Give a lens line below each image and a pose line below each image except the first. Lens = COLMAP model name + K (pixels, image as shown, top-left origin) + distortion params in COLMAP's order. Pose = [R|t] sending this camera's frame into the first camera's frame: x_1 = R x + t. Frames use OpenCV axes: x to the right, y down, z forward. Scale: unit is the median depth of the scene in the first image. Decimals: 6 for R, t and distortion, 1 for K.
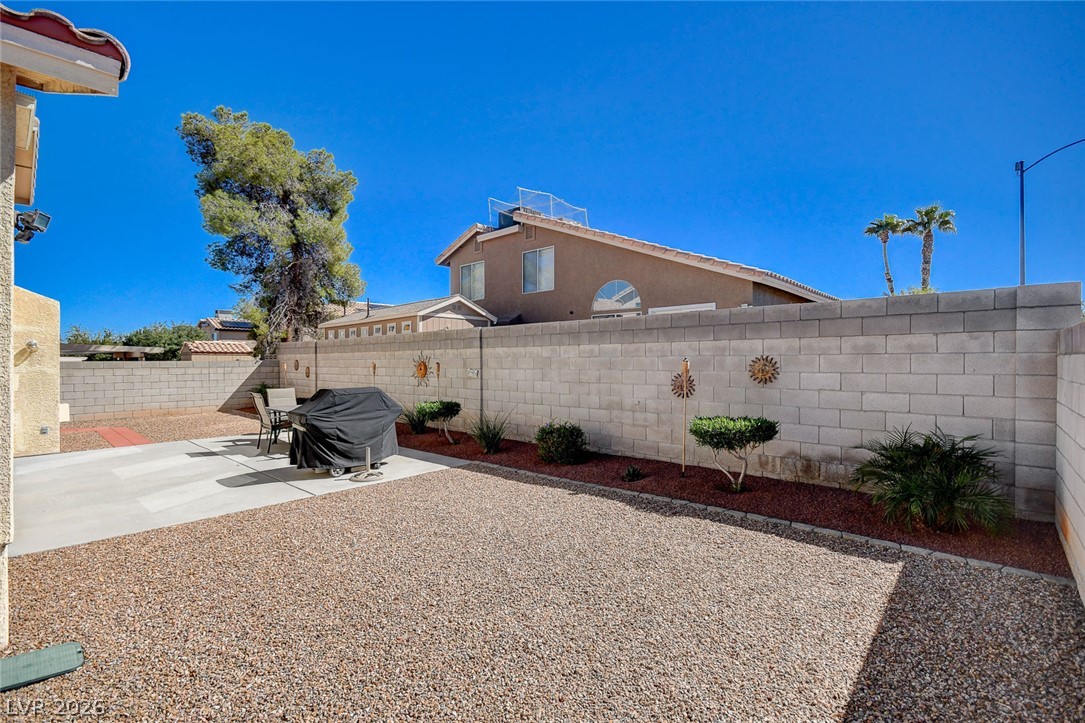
lens RADIAL K [[496.8, 0, 542.2], [0, 496.8, 361.6], [0, 0, 1]] dist [0.007782, 0.000452]
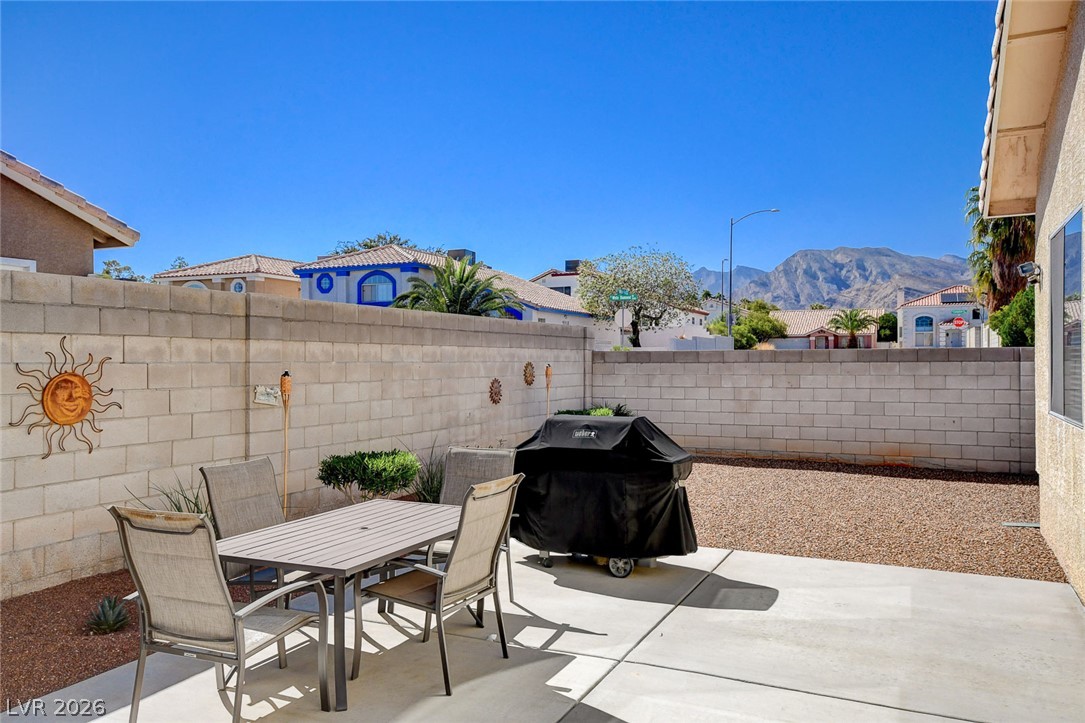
lens RADIAL K [[839.9, 0, 541.1], [0, 839.9, 362.3], [0, 0, 1]] dist [0.022905, 0.004233]
pose [[-0.315959, 0.001800, 0.948771, -1.064301], [0.003184, 0.999995, -0.000837, -0.006725], [-0.948767, 0.002756, -0.315963, 1.150561]]
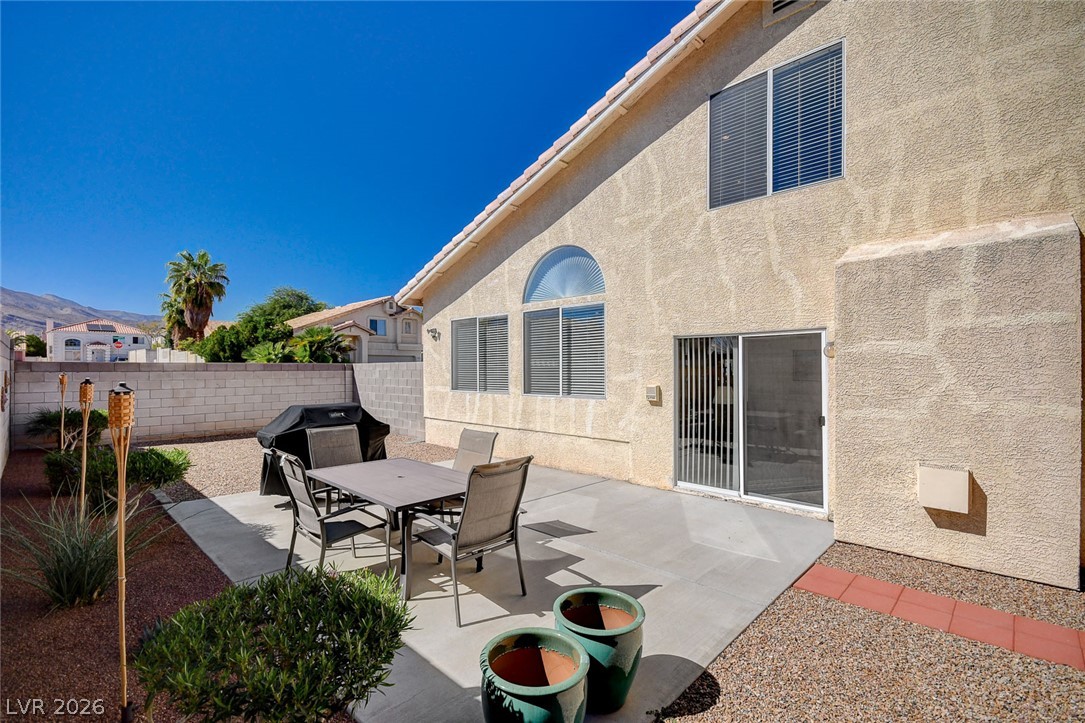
lens RADIAL K [[478.4, 0, 542.0], [0, 478.4, 367.1], [0, 0, 1]] dist [-0.010494, -0.000829]
pose [[-0.999973, 0.004437, -0.005901, -0.601786], [0.004469, 0.999975, -0.005412, -0.006415], [0.005877, -0.005439, -0.999968, 1.611329]]
